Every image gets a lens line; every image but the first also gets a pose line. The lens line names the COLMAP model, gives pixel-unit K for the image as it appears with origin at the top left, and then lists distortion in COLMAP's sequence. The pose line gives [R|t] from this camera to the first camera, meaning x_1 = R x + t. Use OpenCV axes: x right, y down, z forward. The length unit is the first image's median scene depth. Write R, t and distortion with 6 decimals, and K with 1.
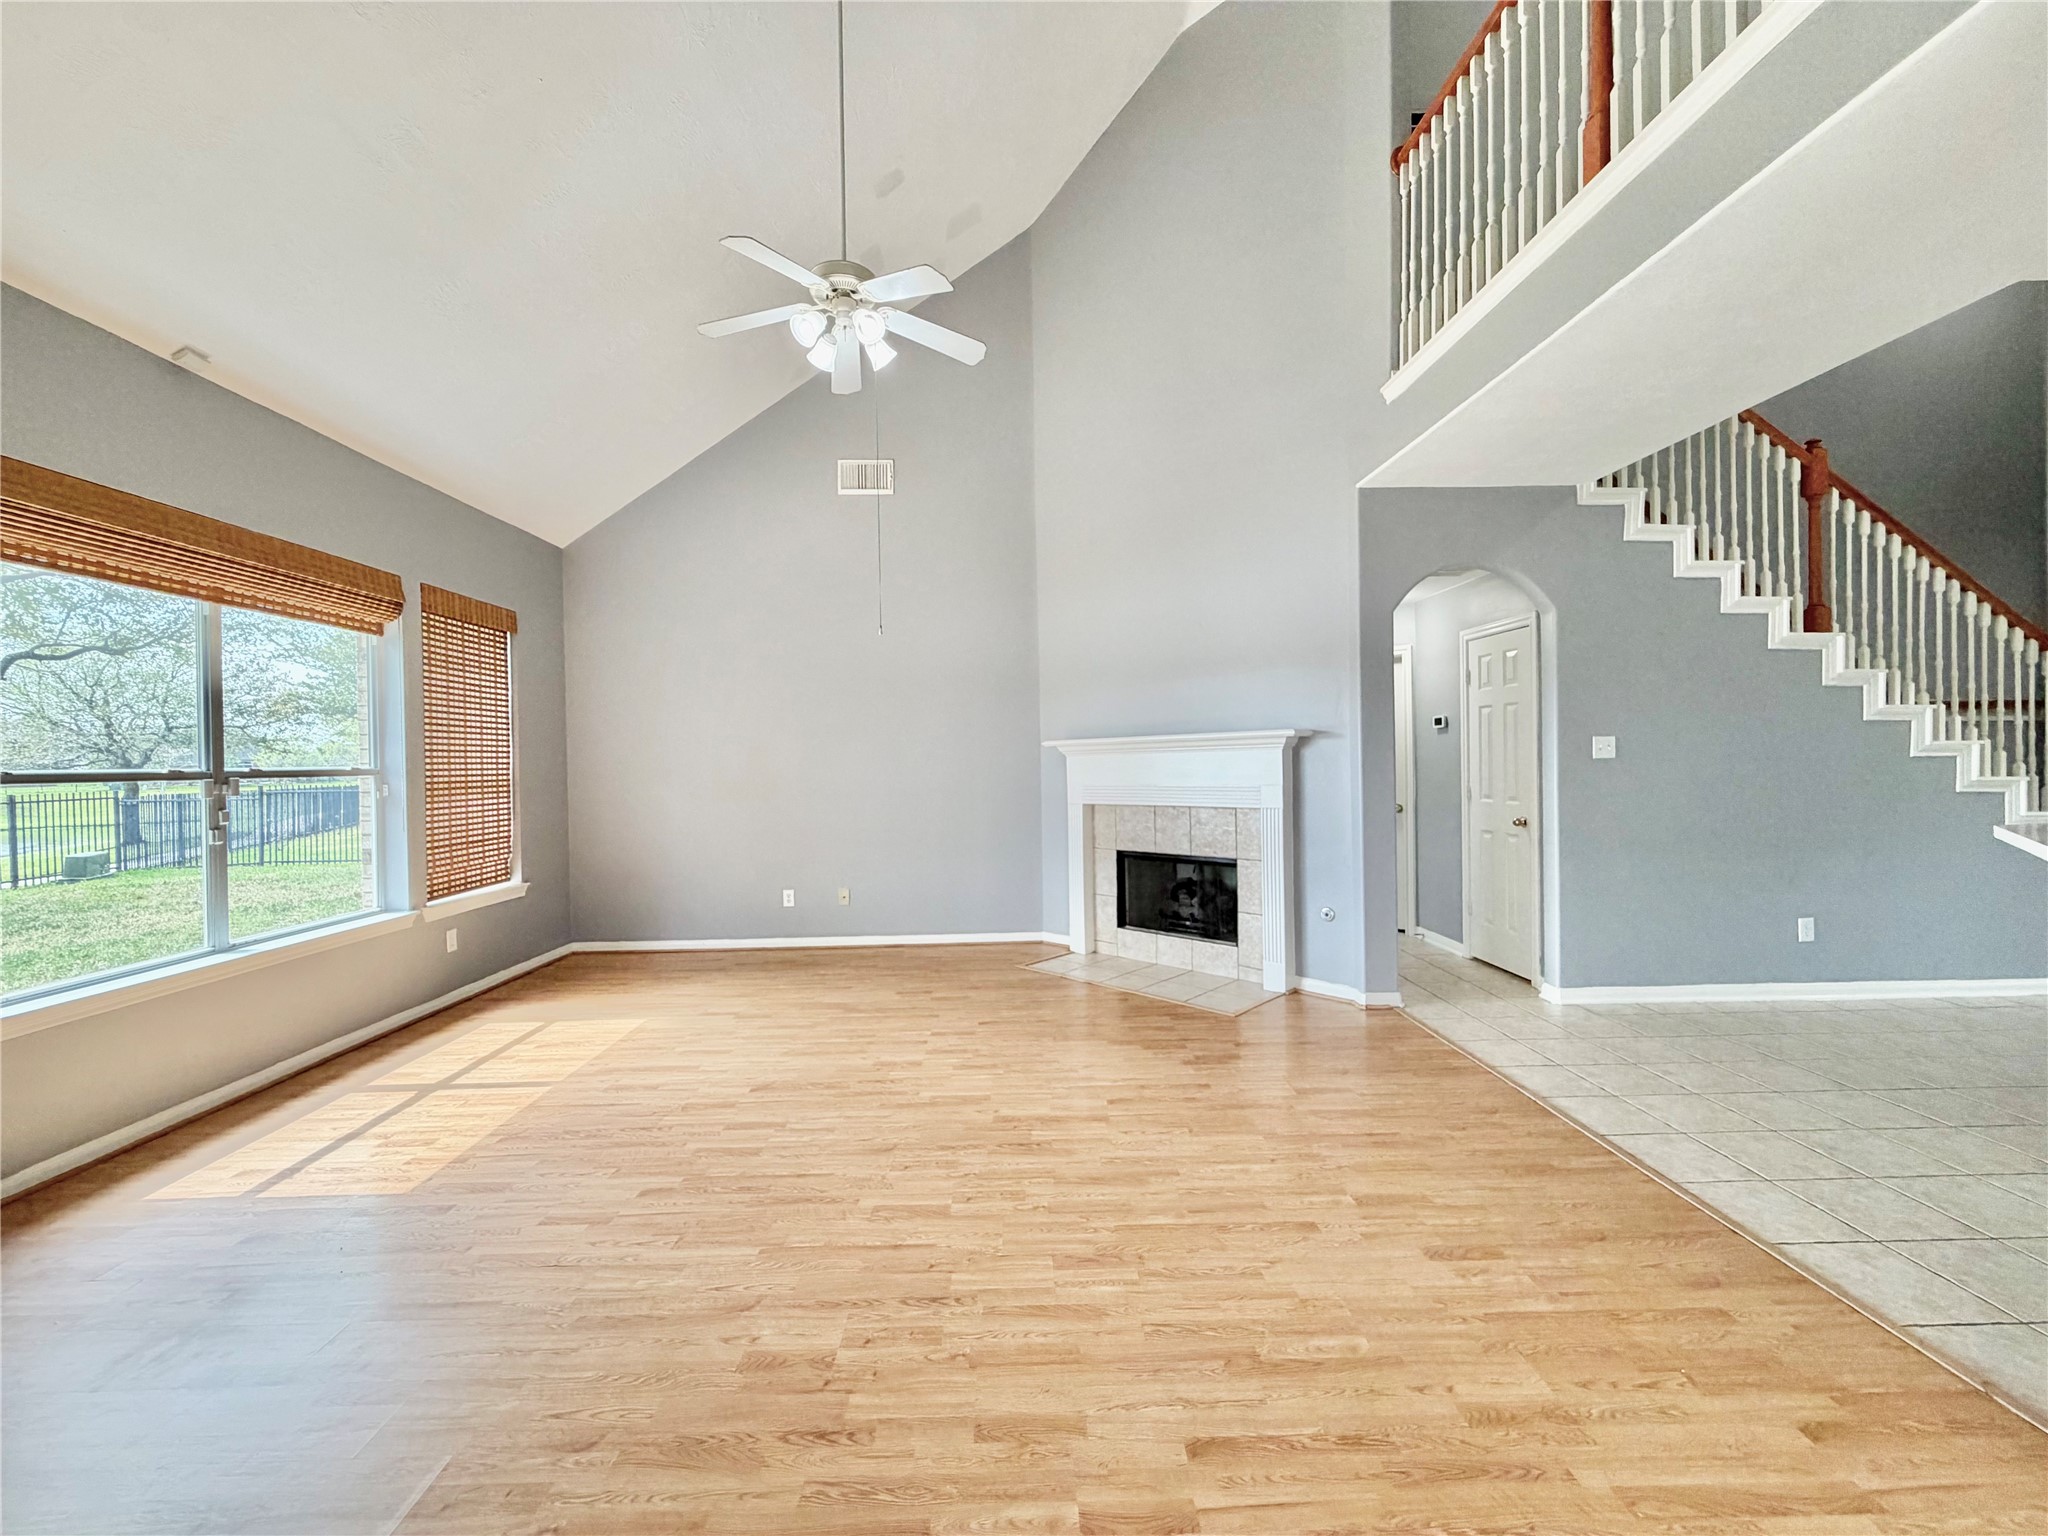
lens RADIAL K [[818.2, 0, 1019.9], [0, 818.2, 767.6], [0, 0, 1]] dist [-0.000655, 0.000642]
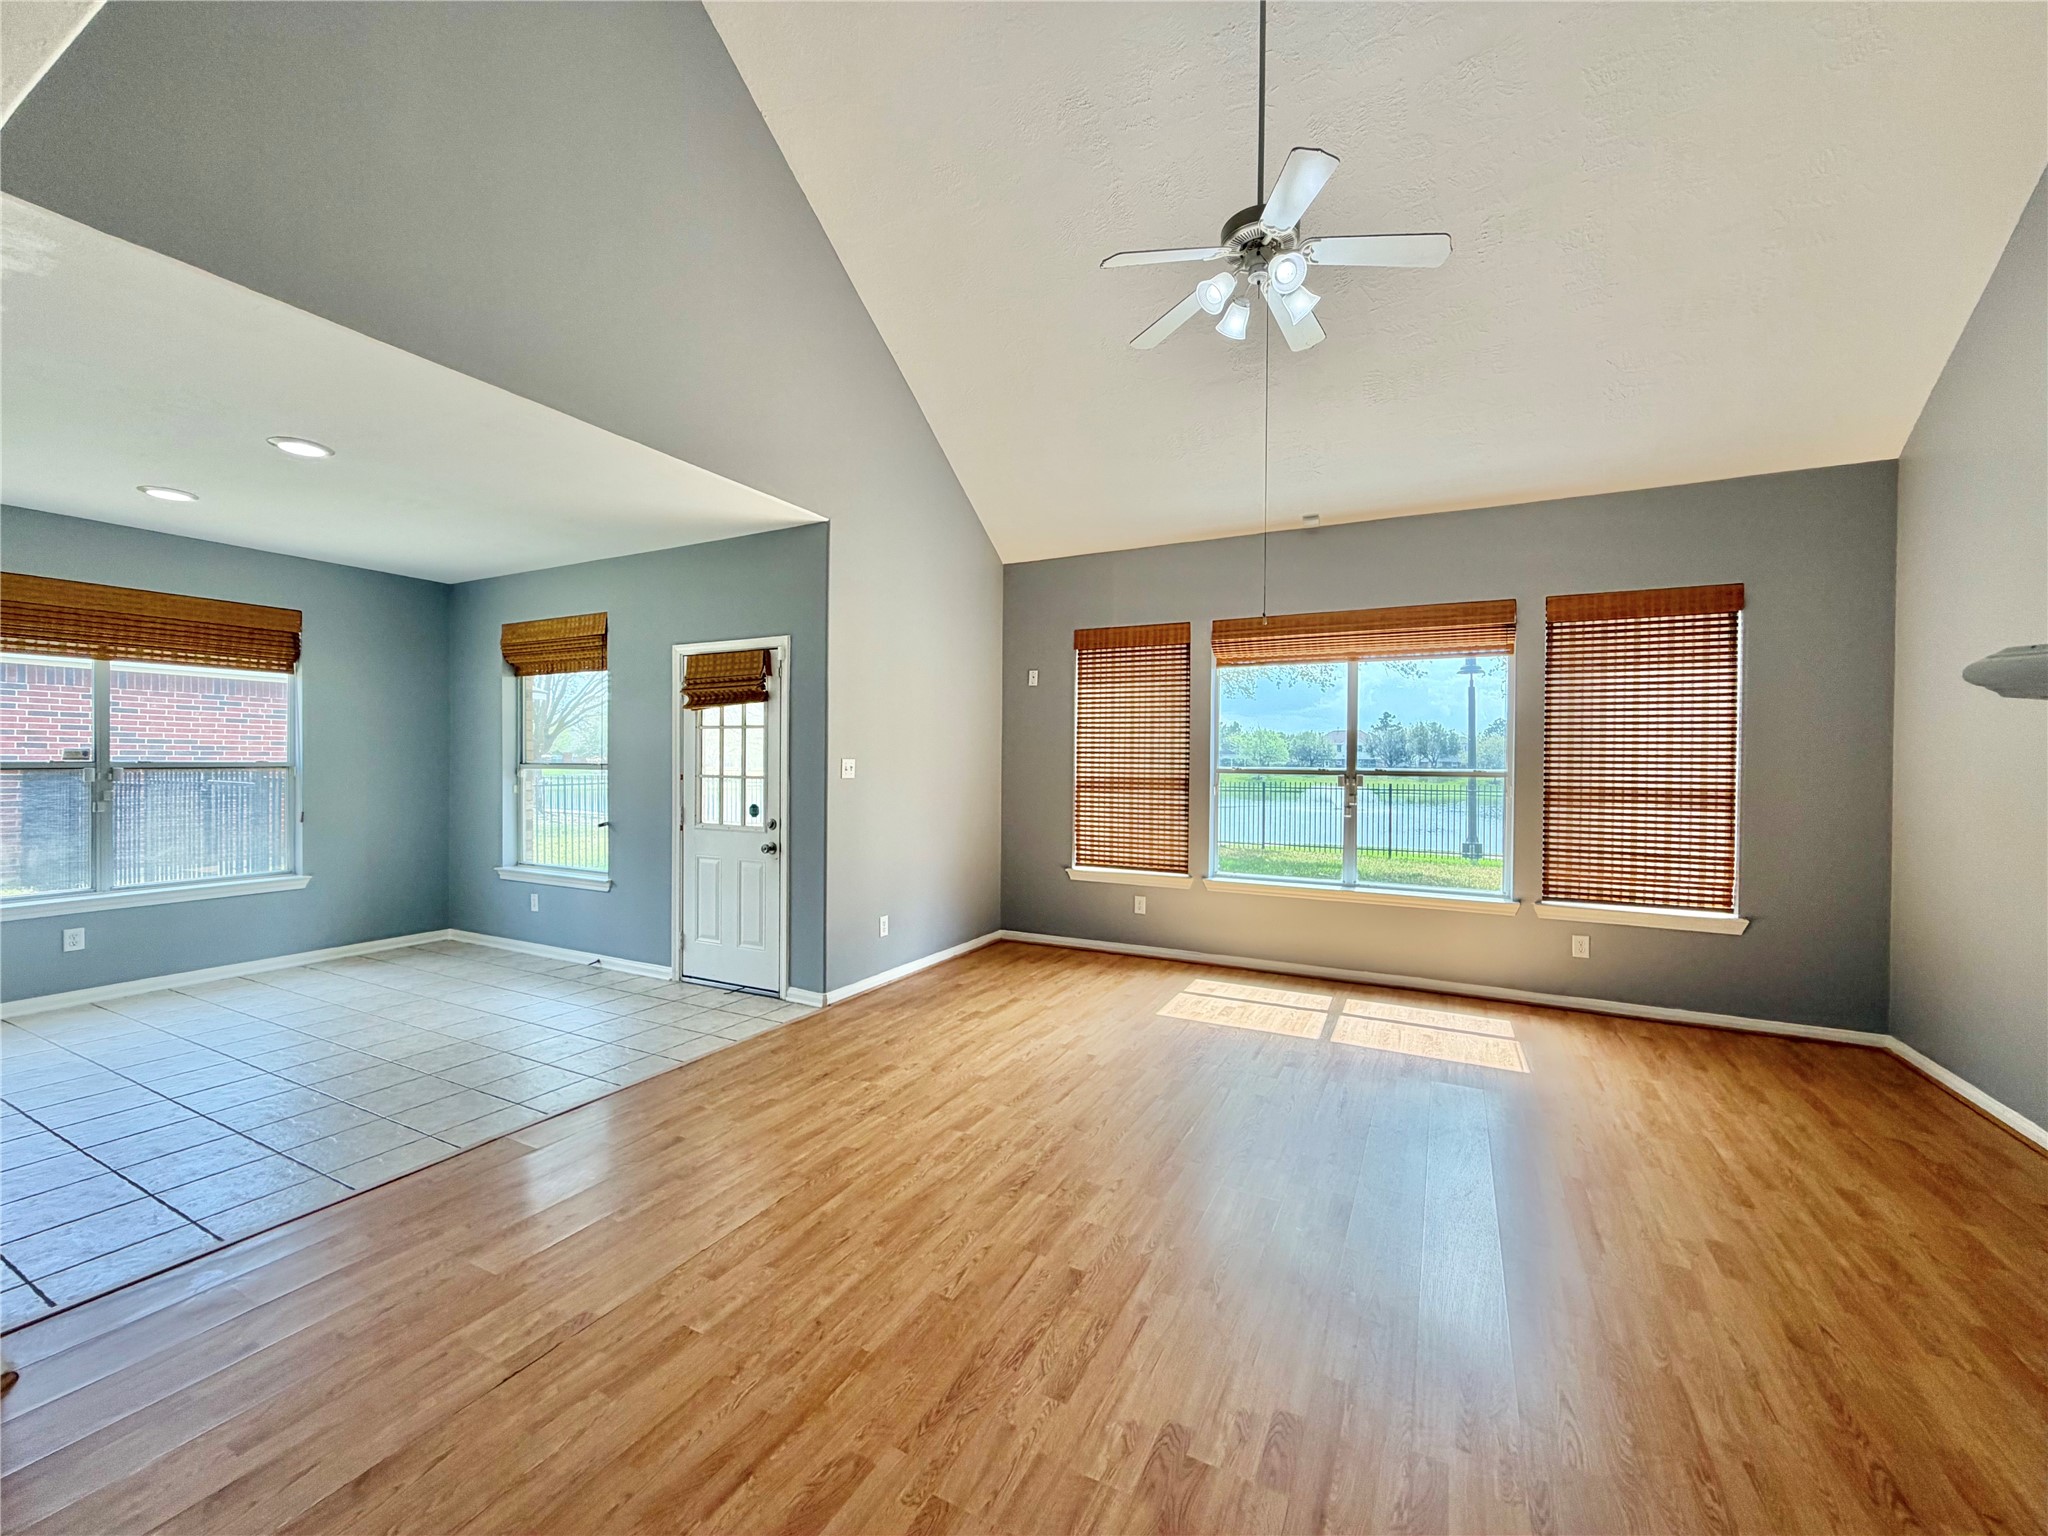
lens RADIAL K [[818.2, 0, 1019.9], [0, 818.2, 767.6], [0, 0, 1]] dist [-0.000655, 0.000642]
pose [[-0.475812, 0.020165, -0.879316, 0.737264], [-0.008804, 0.999578, 0.027687, -0.040583], [0.879503, 0.020916, -0.475434, 1.279563]]
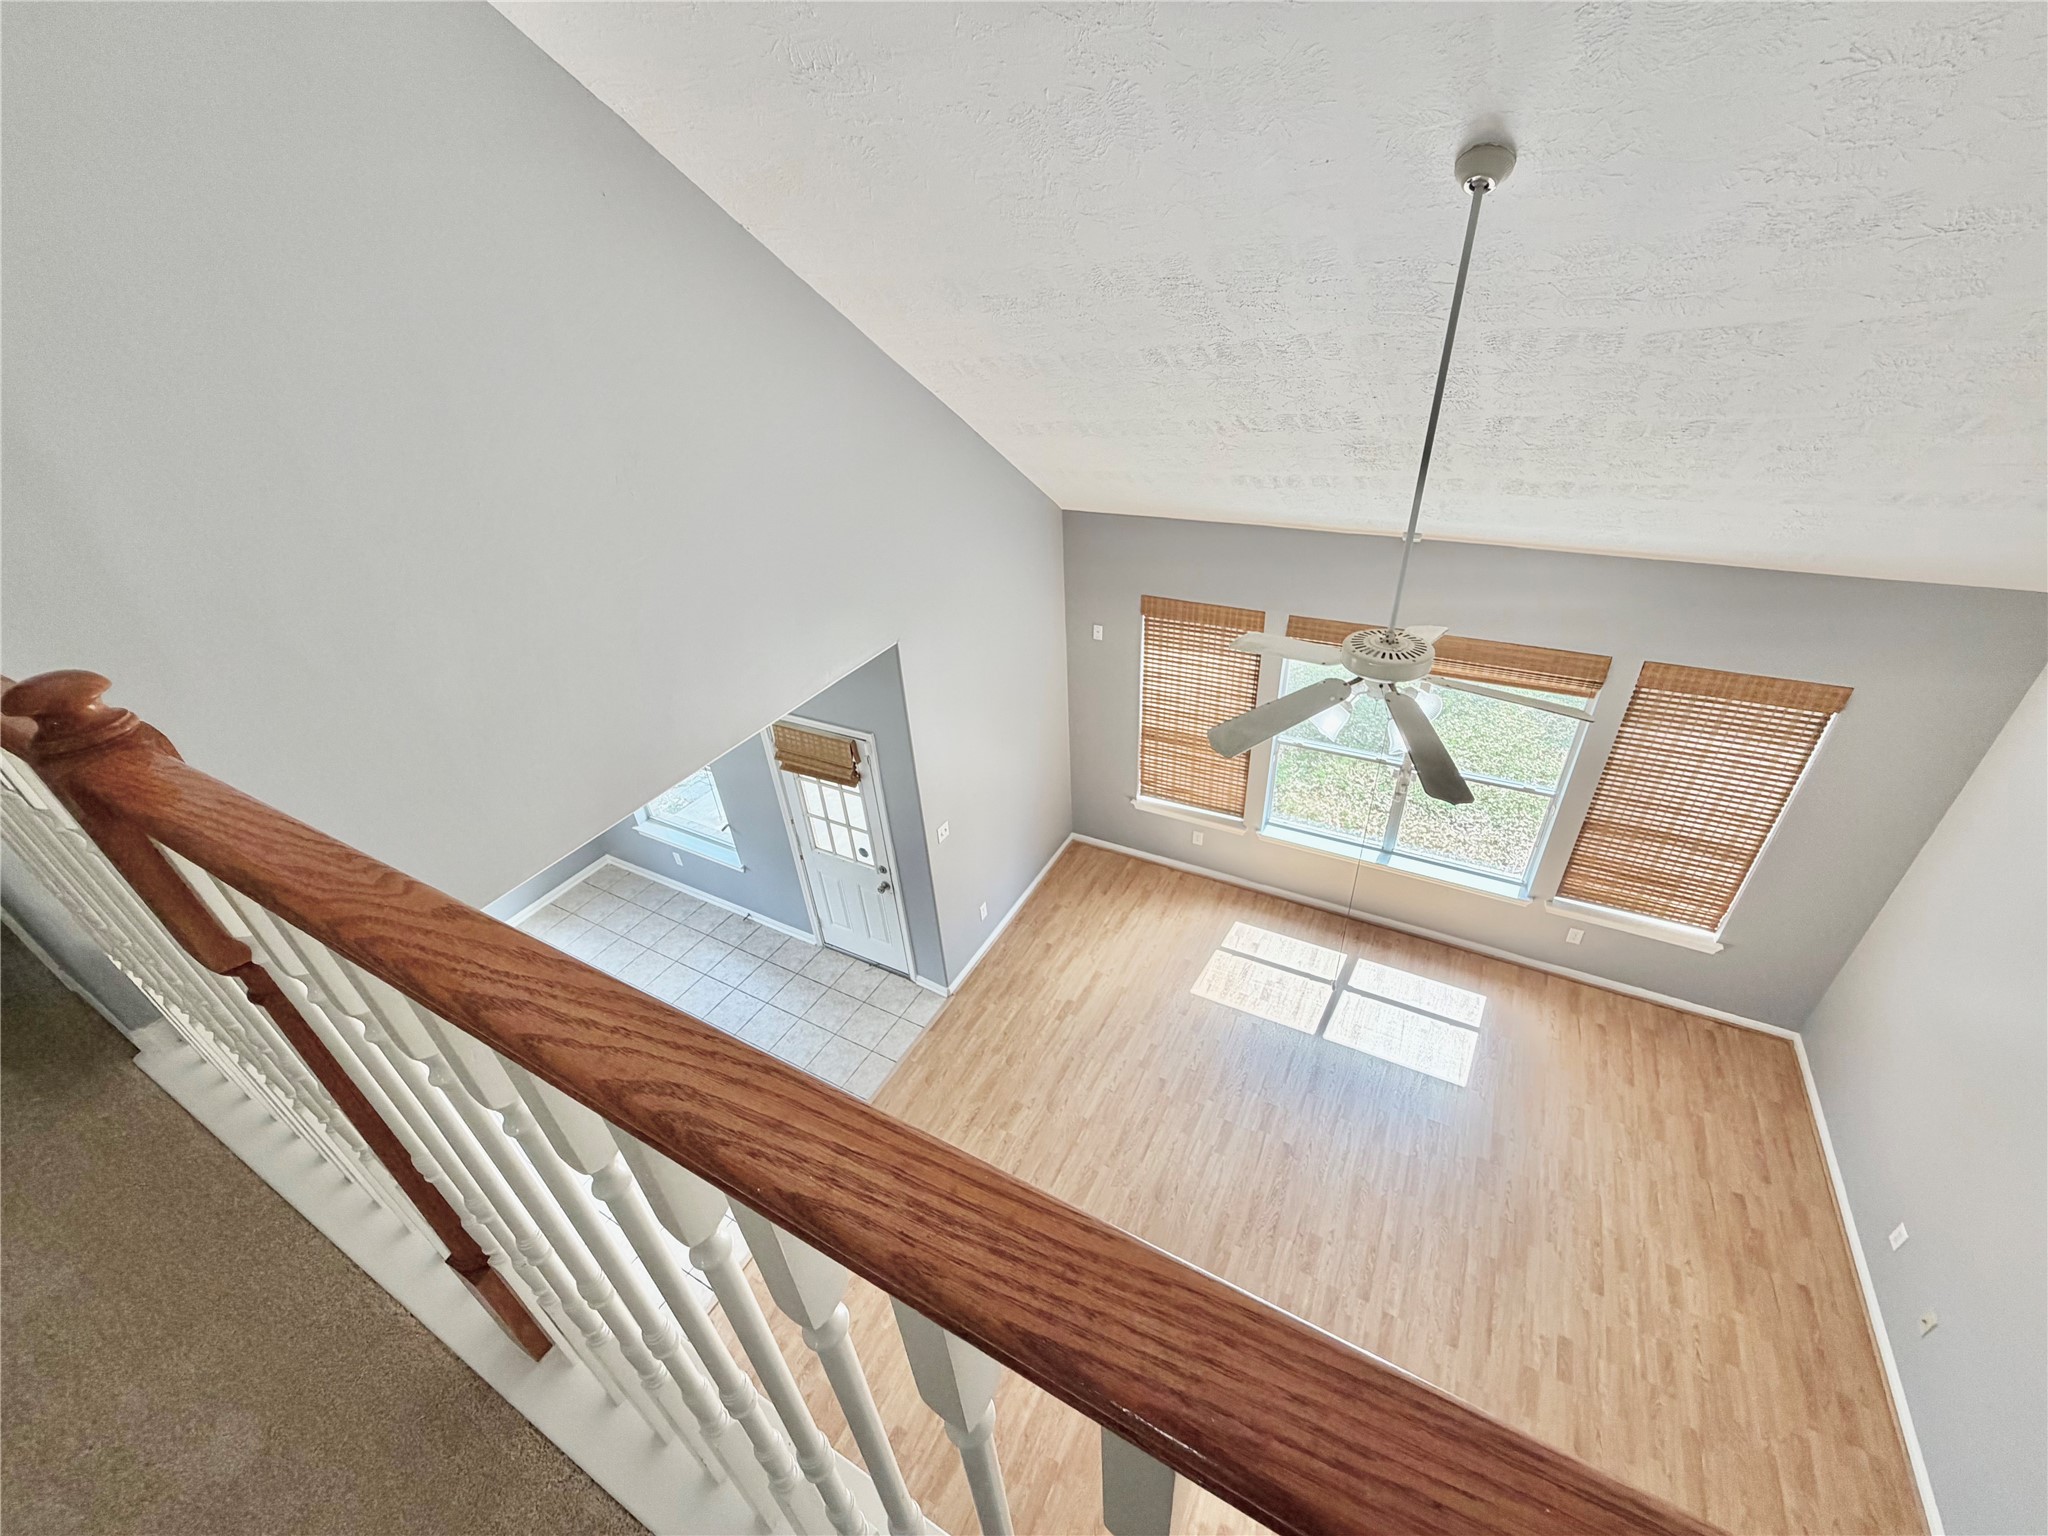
lens RADIAL K [[818.2, 0, 1019.9], [0, 818.2, 767.6], [0, 0, 1]] dist [-0.000655, 0.000642]
pose [[-0.493707, 0.502187, -0.709973, 0.613282], [0.058700, 0.833792, 0.548949, -1.010643], [0.867645, 0.229345, -0.441127, 1.134390]]
